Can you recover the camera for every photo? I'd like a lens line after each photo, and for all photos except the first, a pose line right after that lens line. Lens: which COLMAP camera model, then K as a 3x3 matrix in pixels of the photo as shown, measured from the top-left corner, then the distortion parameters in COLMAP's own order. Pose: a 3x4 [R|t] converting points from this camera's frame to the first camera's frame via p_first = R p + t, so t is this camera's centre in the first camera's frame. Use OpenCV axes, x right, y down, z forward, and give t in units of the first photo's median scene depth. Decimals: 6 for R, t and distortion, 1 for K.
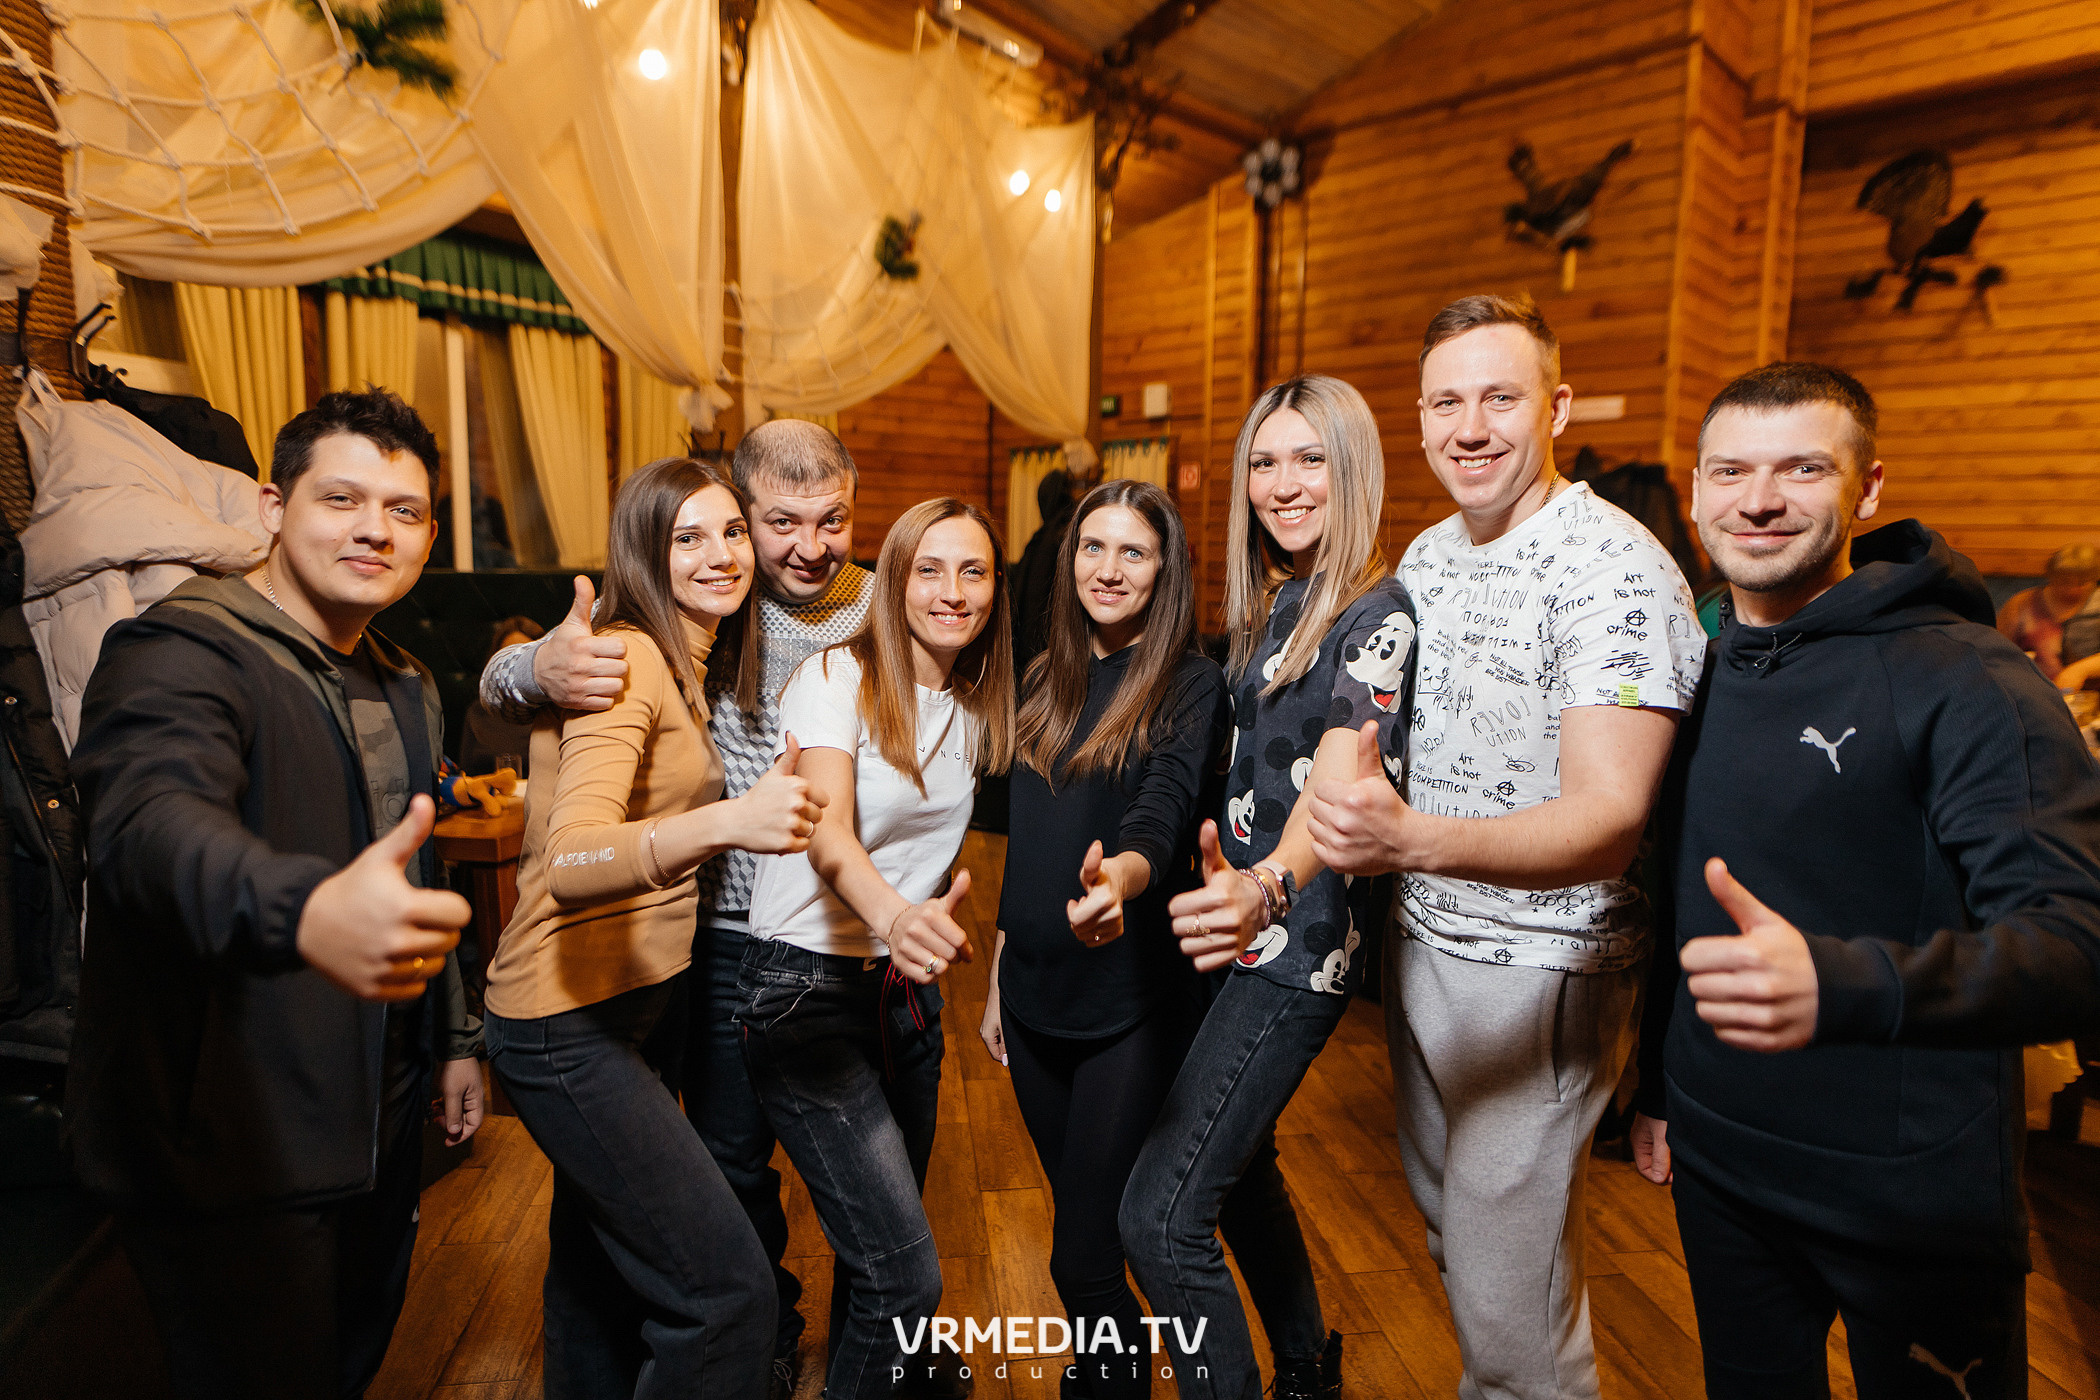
lens RADIAL K [[1248.3, 0, 1048.0], [0, 1248.3, 714.0], [0, 0, 1]] dist [-0.000232, 0.001212]
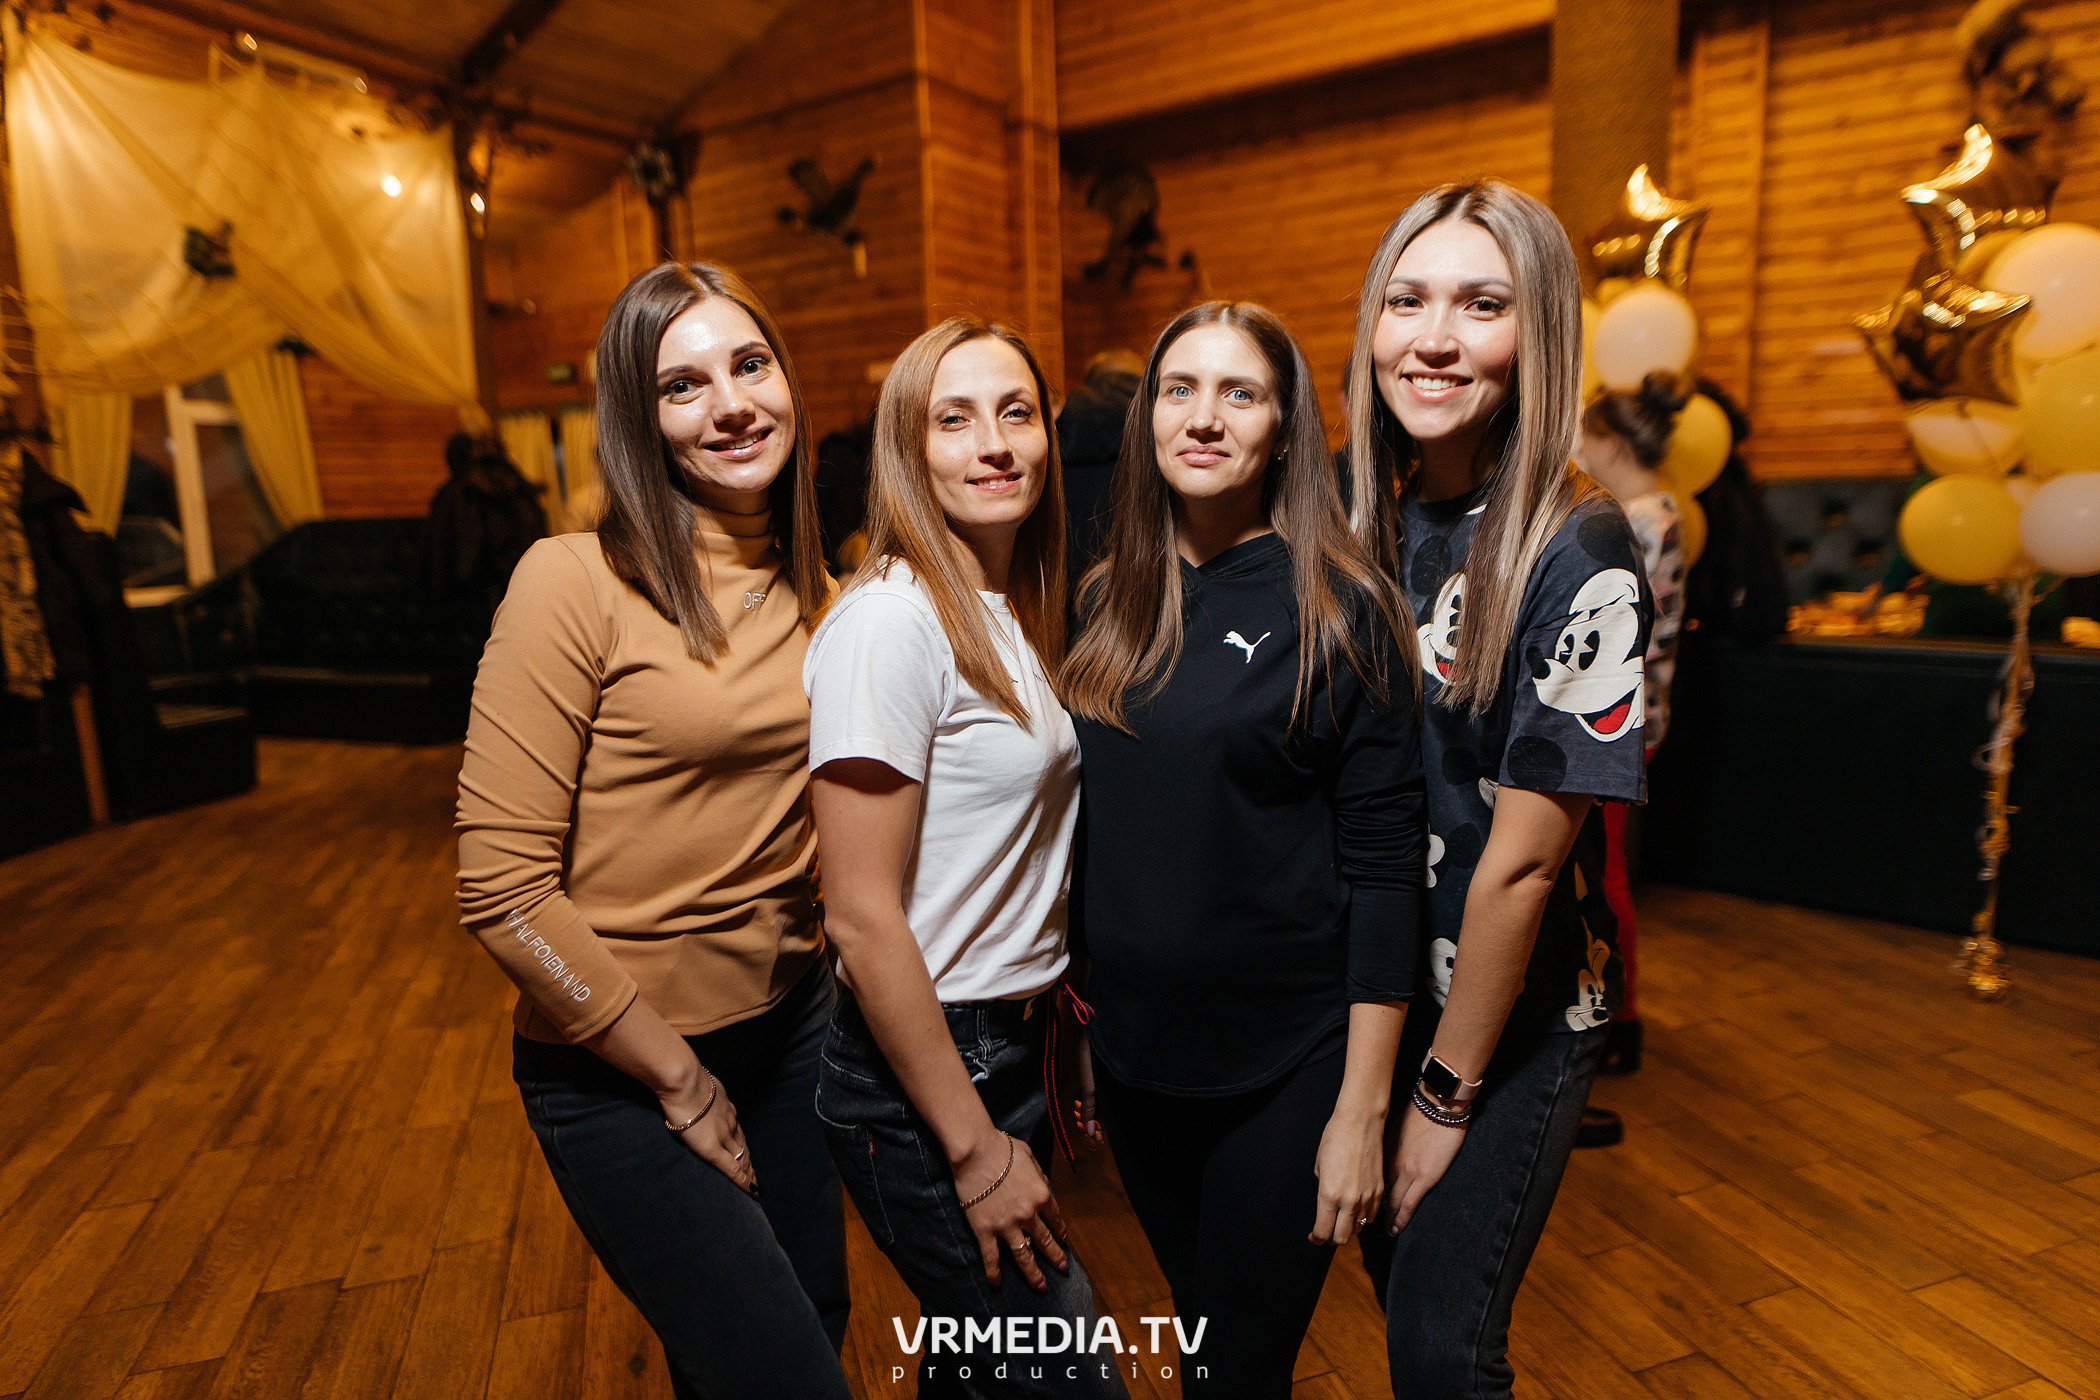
lens RADIAL K [[1248.3, 0, 1048.0], [0, 1248.3, 714.0], [0, 0, 1]] dist [-0.000232, 0.001212]
pose [[0.982857, -0.069237, 0.170874, 0.371306], [0.062592, 0.997070, 0.043980, 0.054643], [-0.173418, -0.032531, 0.984311, -0.278514]]
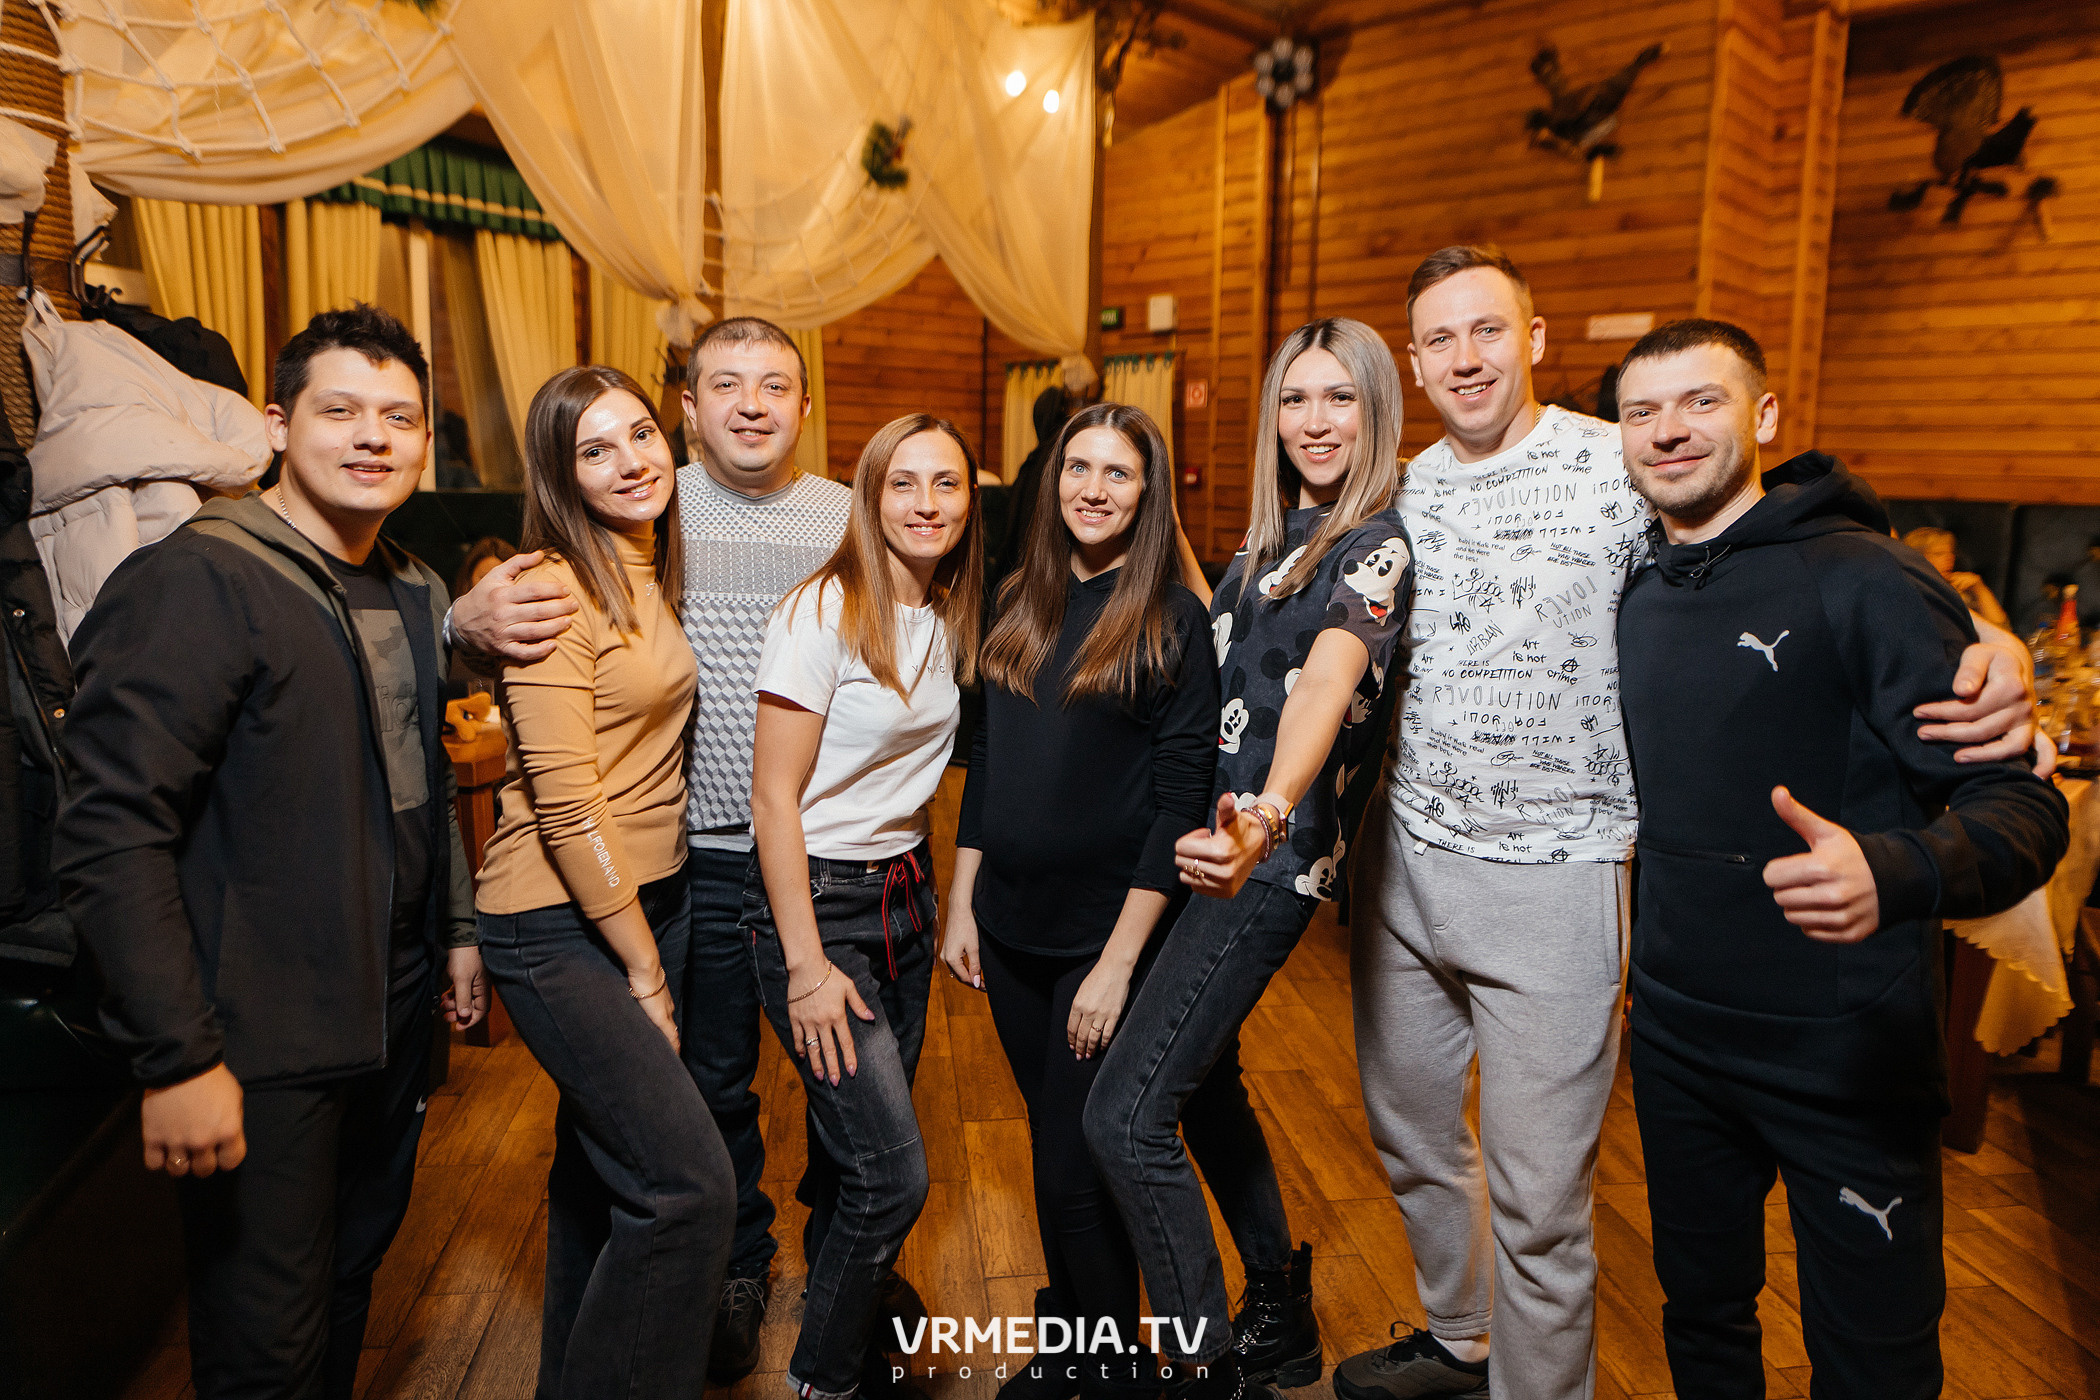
lens RADIAL K [[1371.1, 0, 1047.7], [0, 1371.1, 653.0], [0, 0, 1]] dist [-0.001231, 0.002102]
pose [[0.999979, 0.006106, -0.002275, 0.006841], [-0.006104, 0.999981, 0.000973, 0.005063], [0.002281, -0.000959, 0.999997, -0.041278]]
